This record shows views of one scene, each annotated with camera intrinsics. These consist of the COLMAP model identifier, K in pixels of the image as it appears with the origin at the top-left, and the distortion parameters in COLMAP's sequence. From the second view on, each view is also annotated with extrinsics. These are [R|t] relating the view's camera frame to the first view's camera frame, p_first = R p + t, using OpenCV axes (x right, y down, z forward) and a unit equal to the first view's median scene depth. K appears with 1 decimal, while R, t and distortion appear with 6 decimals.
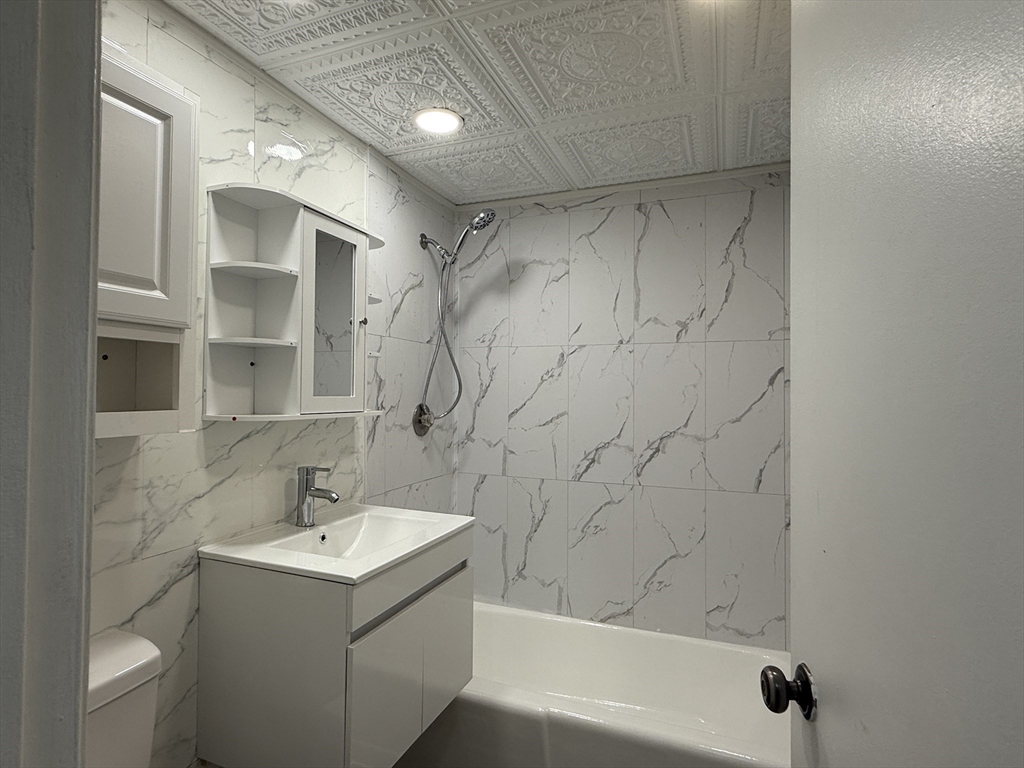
lens RADIAL K [[545.3, 0, 506.9], [0, 545.3, 382.7], [0, 0, 1]] dist [0.000203, -0.000457]
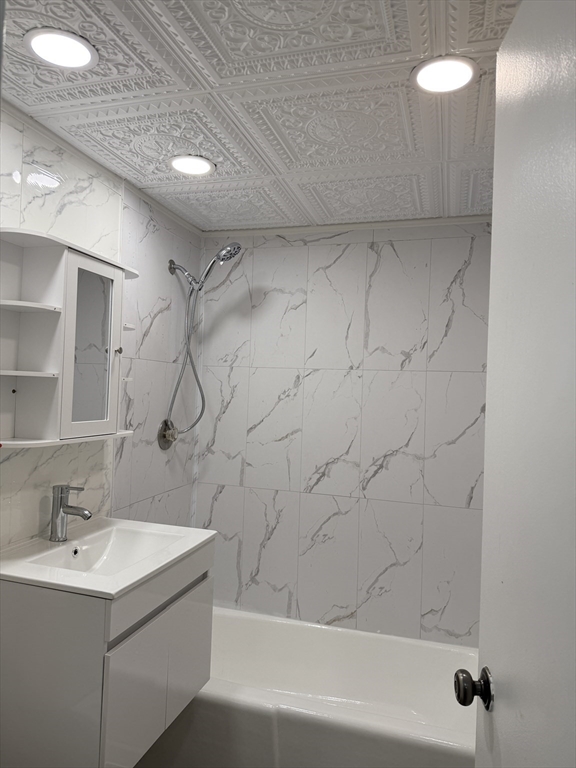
lens RADIAL K [[537.0, 0, 284.0], [0, 537.0, 380.4], [0, 0, 1]] dist [0.136562, -0.205942]
pose [[0.996028, 0.028425, 0.084378, -0.019010], [-0.028666, 0.999588, 0.001653, -0.047833], [-0.084297, -0.004065, 0.996432, -0.078618]]
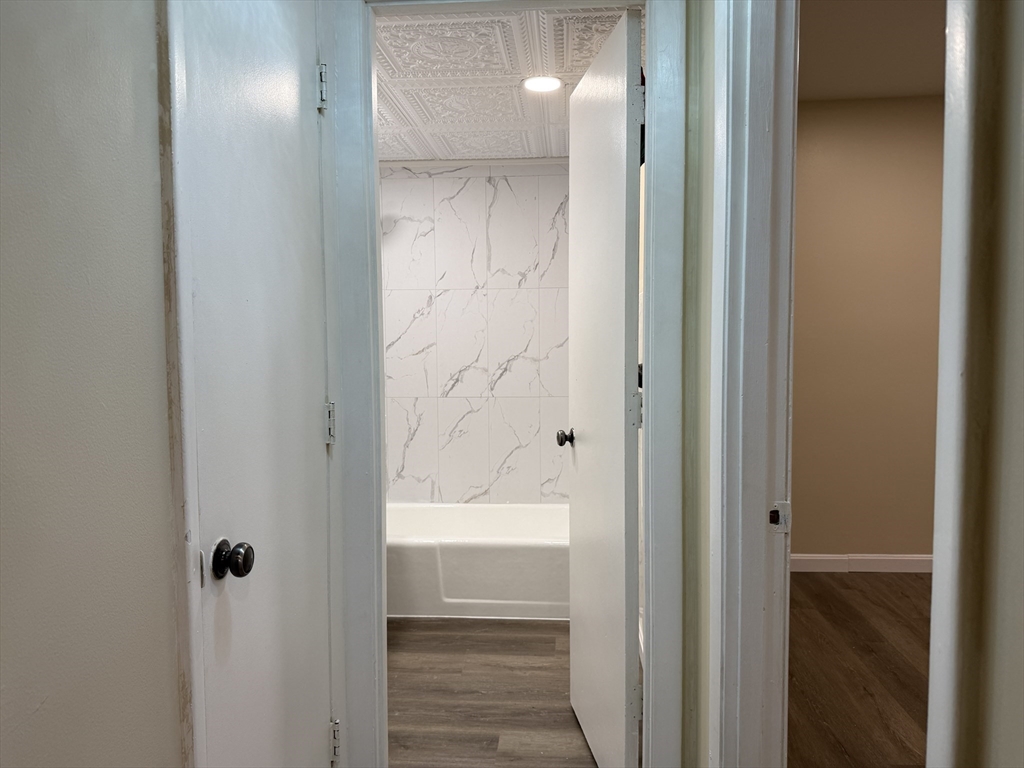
lens RADIAL K [[716.0, 0, 515.0], [0, 716.0, 382.5], [0, 0, 1]] dist [0.136562, -0.205942]
pose [[0.953394, -0.035882, 0.299588, -0.226760], [0.010045, 0.996128, 0.087340, 0.002131], [-0.301562, -0.080260, 0.950063, -0.670017]]
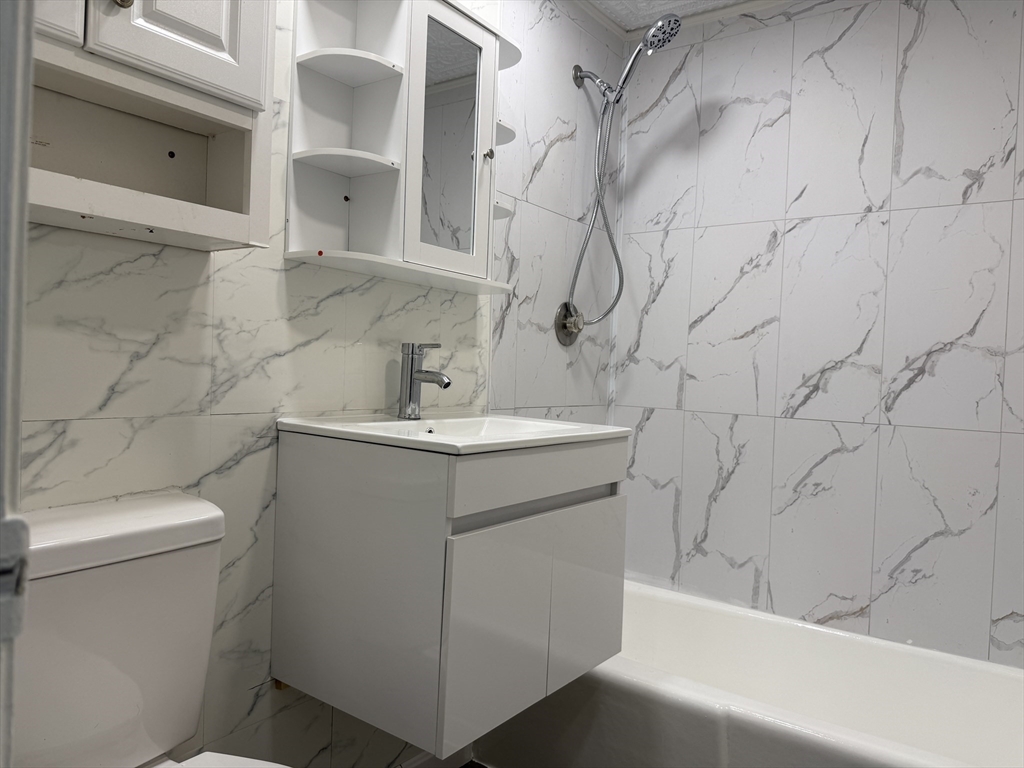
lens RADIAL K [[722.1, 0, 516.3], [0, 722.1, 388.0], [0, 0, 1]] dist [0.033953, -0.047467]
pose [[0.969659, 0.036193, -0.241769, 0.015888], [-0.027693, 0.998876, 0.038465, 0.123598], [0.242890, -0.030603, 0.969571, 0.036107]]
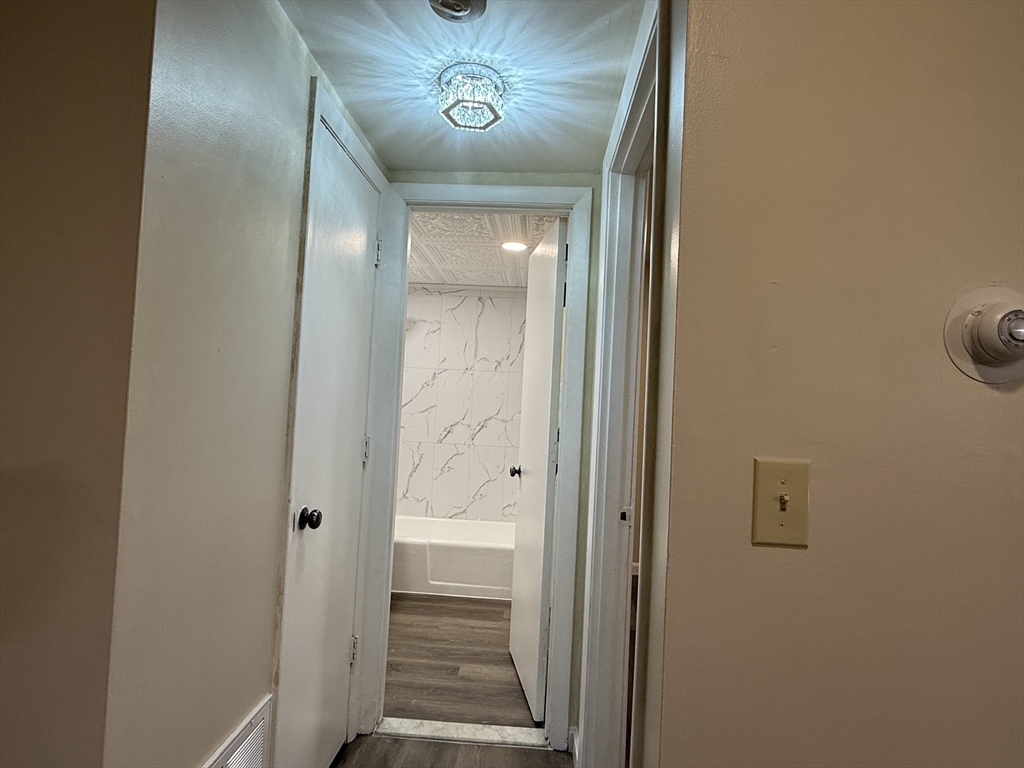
lens RADIAL K [[546.3, 0, 509.4], [0, 546.3, 389.7], [0, 0, 1]] dist [0.006580, 0.001455]
pose [[0.946851, 0.046199, 0.318337, -0.256016], [-0.046934, 0.998884, -0.005365, -0.000042], [-0.318230, -0.009861, 0.947962, -0.858570]]
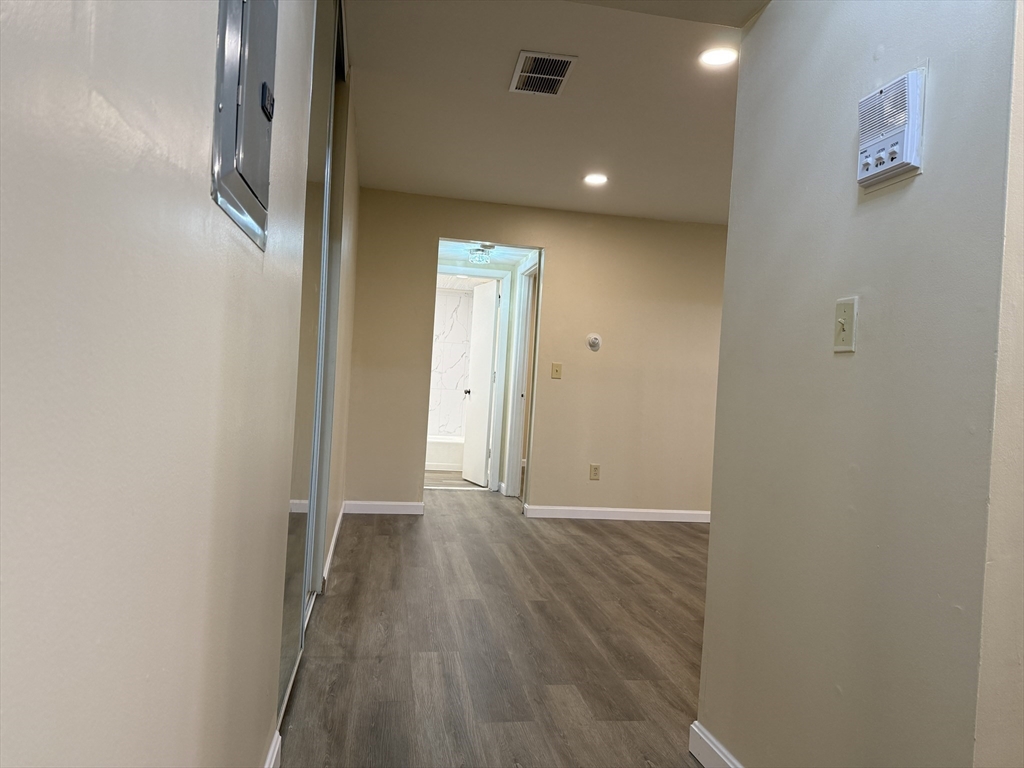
lens RADIAL K [[716.0, 0, 515.0], [0, 716.0, 382.5], [0, 0, 1]] dist [0.136562, -0.205942]
pose [[0.845152, 0.042911, 0.532801, -1.424165], [-0.058645, 0.998199, 0.012632, 0.080155], [-0.531299, -0.041923, 0.846146, -2.615590]]
